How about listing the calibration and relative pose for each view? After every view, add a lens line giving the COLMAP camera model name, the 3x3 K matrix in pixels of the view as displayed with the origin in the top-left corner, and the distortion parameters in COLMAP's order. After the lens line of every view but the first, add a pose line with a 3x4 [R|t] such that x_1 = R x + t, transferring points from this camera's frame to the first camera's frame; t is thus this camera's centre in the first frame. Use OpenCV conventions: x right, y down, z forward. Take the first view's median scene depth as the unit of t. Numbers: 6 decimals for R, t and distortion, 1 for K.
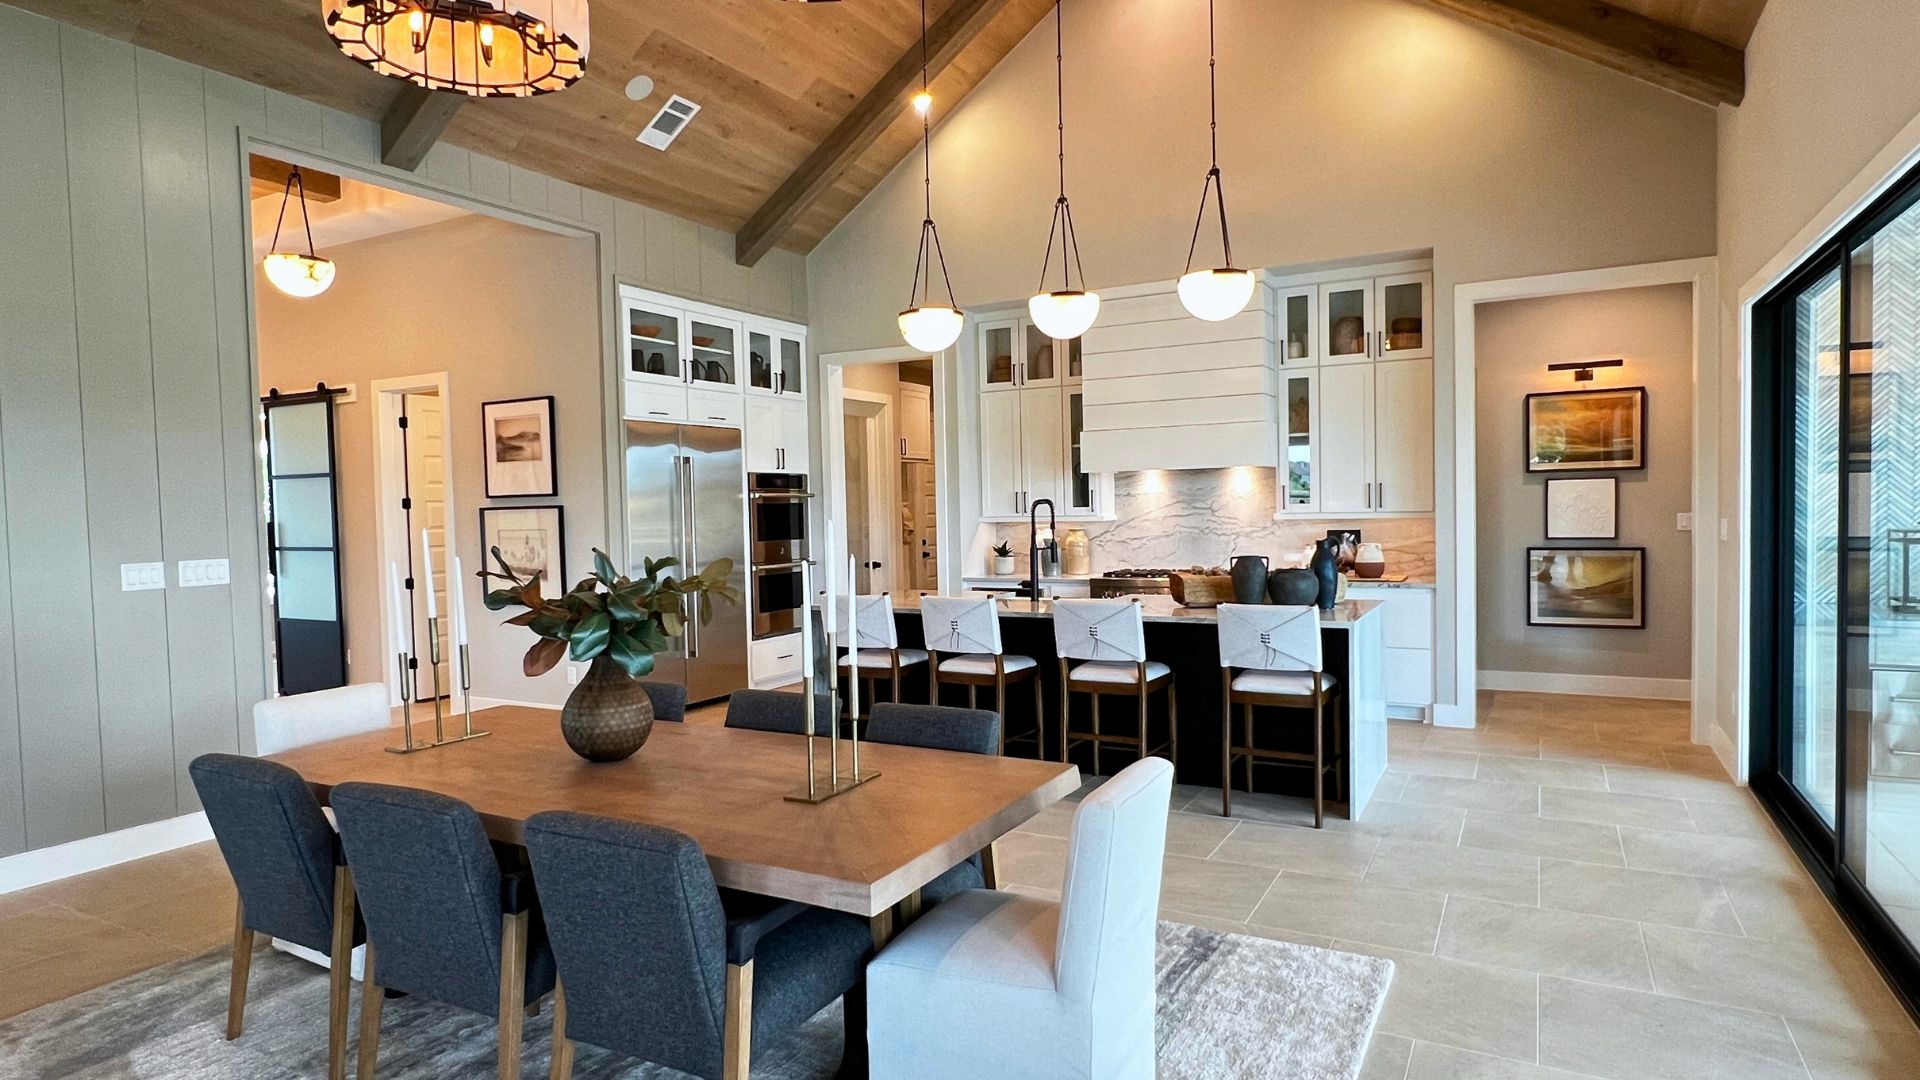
lens RADIAL K [[1027.2, 0, 965.0], [0, 1027.2, 541.0], [0, 0, 1]] dist [0.005212, 0.000225]
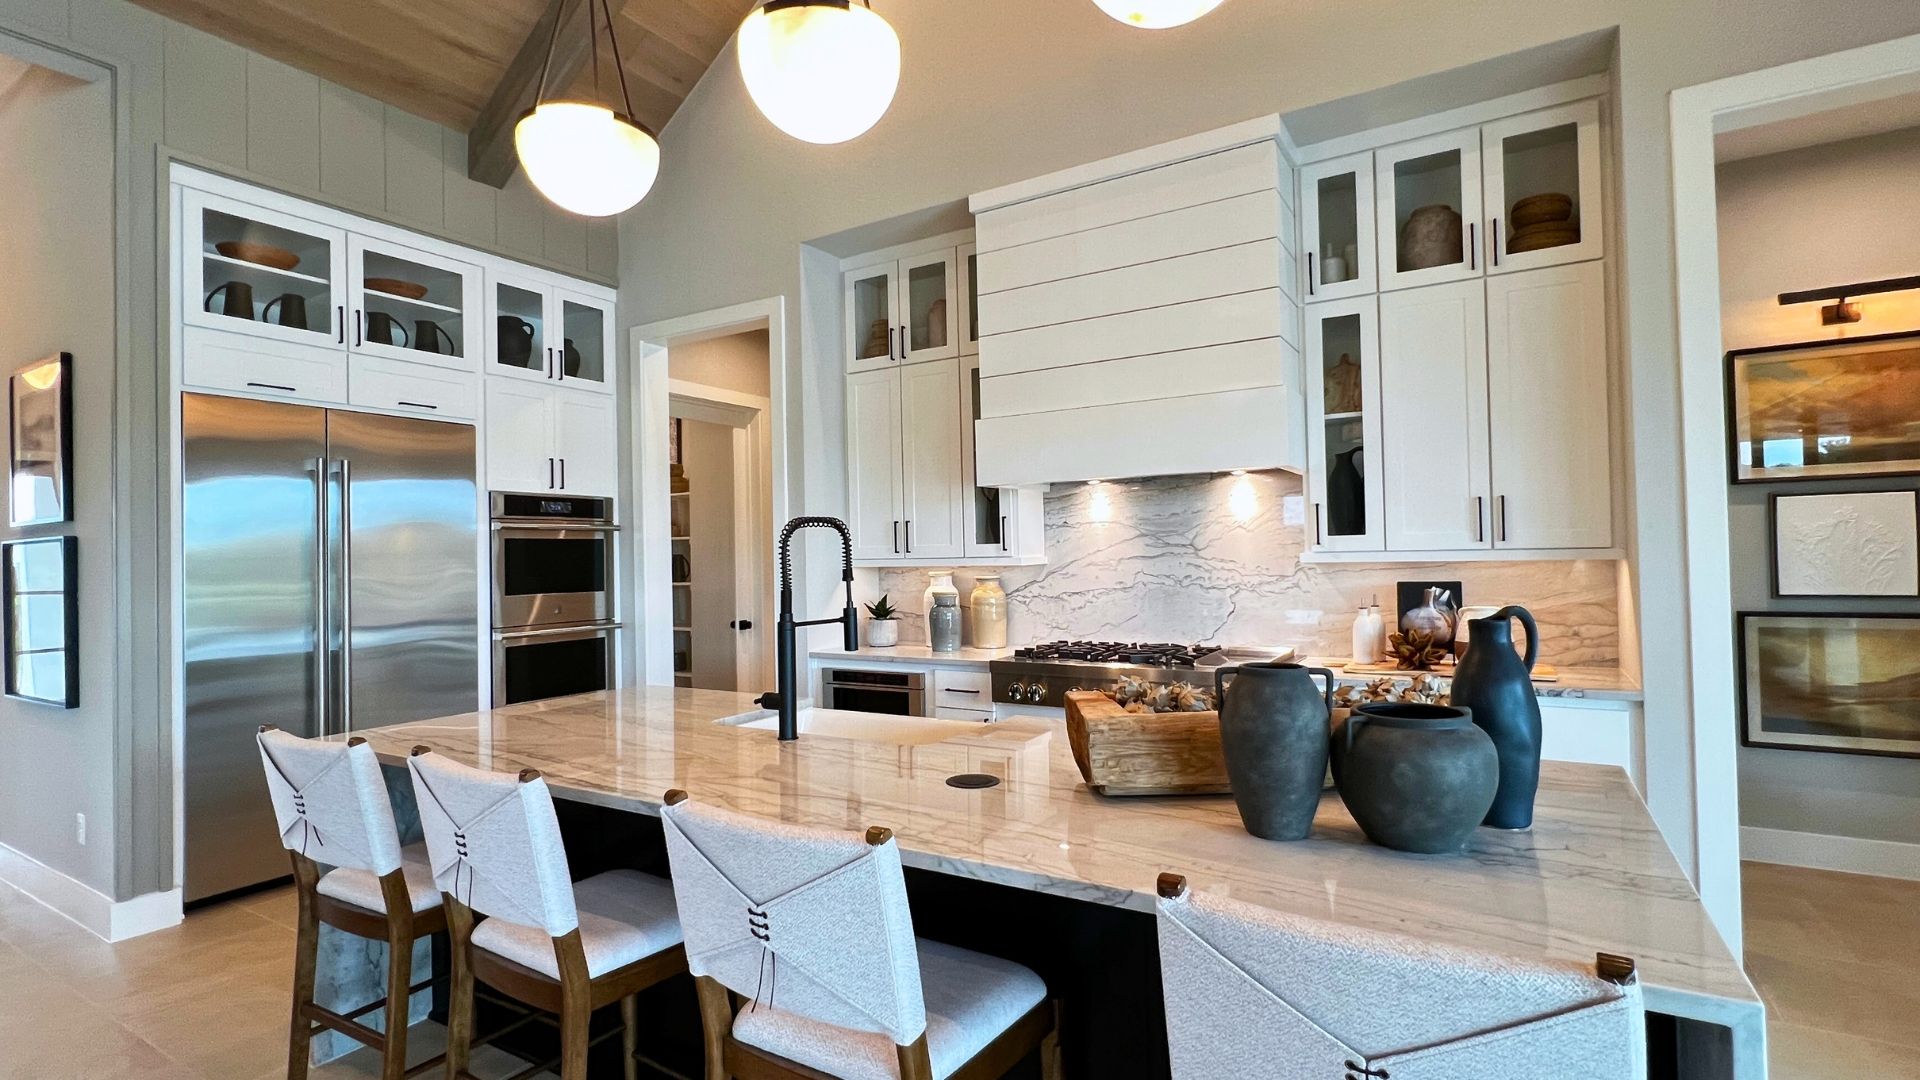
lens RADIAL K [[895.6, 0, 957.3], [0, 895.6, 537.2], [0, 0, 1]] dist [-0.002279, -0.000382]
pose [[0.999026, 0.000500, -0.044132, 0.125206], [-0.002835, 0.998598, -0.052853, -0.007914], [0.044044, 0.052926, 0.997627, 0.470170]]
